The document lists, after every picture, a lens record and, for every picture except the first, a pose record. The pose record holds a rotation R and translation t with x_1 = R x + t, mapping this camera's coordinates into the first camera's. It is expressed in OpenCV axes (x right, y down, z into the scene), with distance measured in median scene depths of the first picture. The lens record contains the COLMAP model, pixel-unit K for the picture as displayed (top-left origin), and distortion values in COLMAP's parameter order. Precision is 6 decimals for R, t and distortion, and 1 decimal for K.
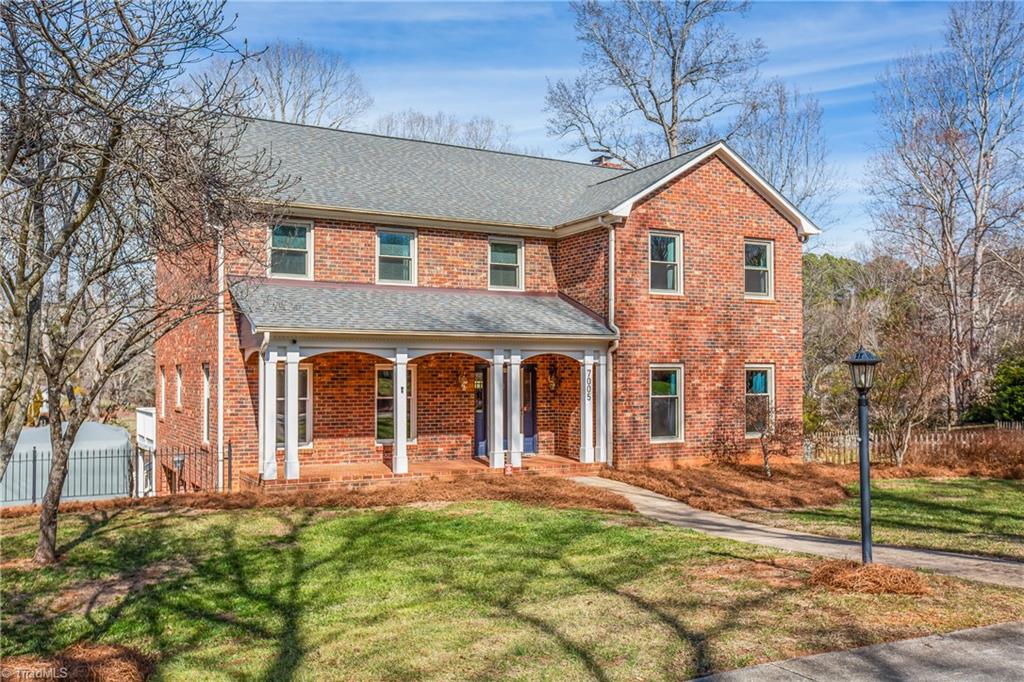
lens RADIAL K [[944.2, 0, 511.7], [0, 944.2, 345.3], [0, 0, 1]] dist [-0.002279, 0.000000]
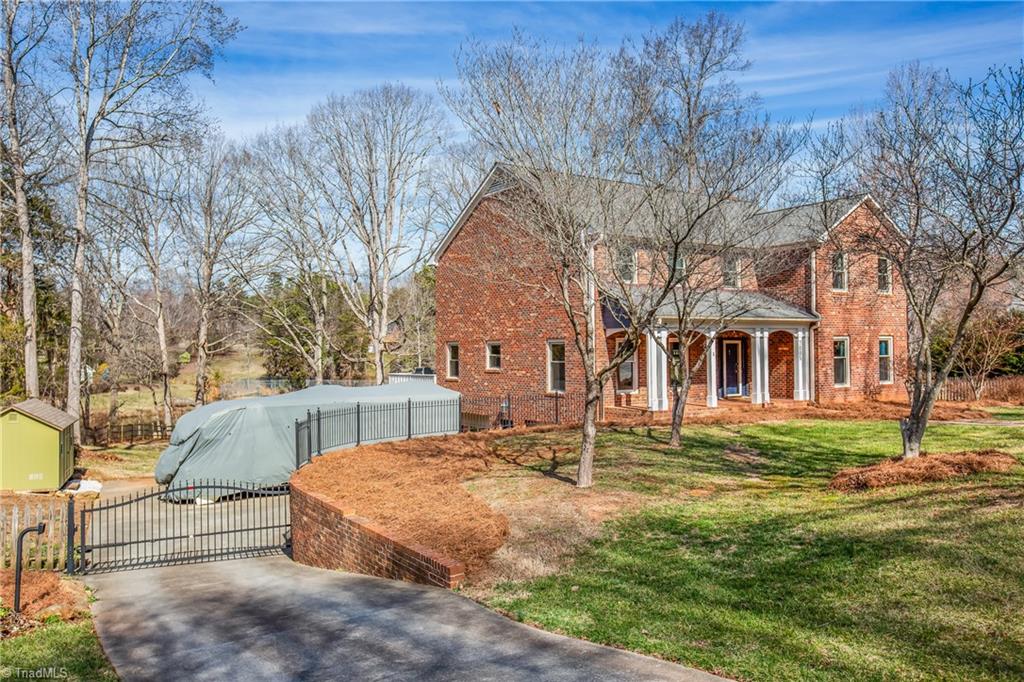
lens RADIAL K [[836.3, 0, 512.9], [0, 836.3, 338.0], [0, 0, 1]] dist [-0.004952, 0.000360]
pose [[0.992452, -0.008410, 0.122342, -0.548492], [0.006053, 0.999789, 0.019626, -0.008401], [-0.122481, -0.018737, 0.992294, -0.307664]]
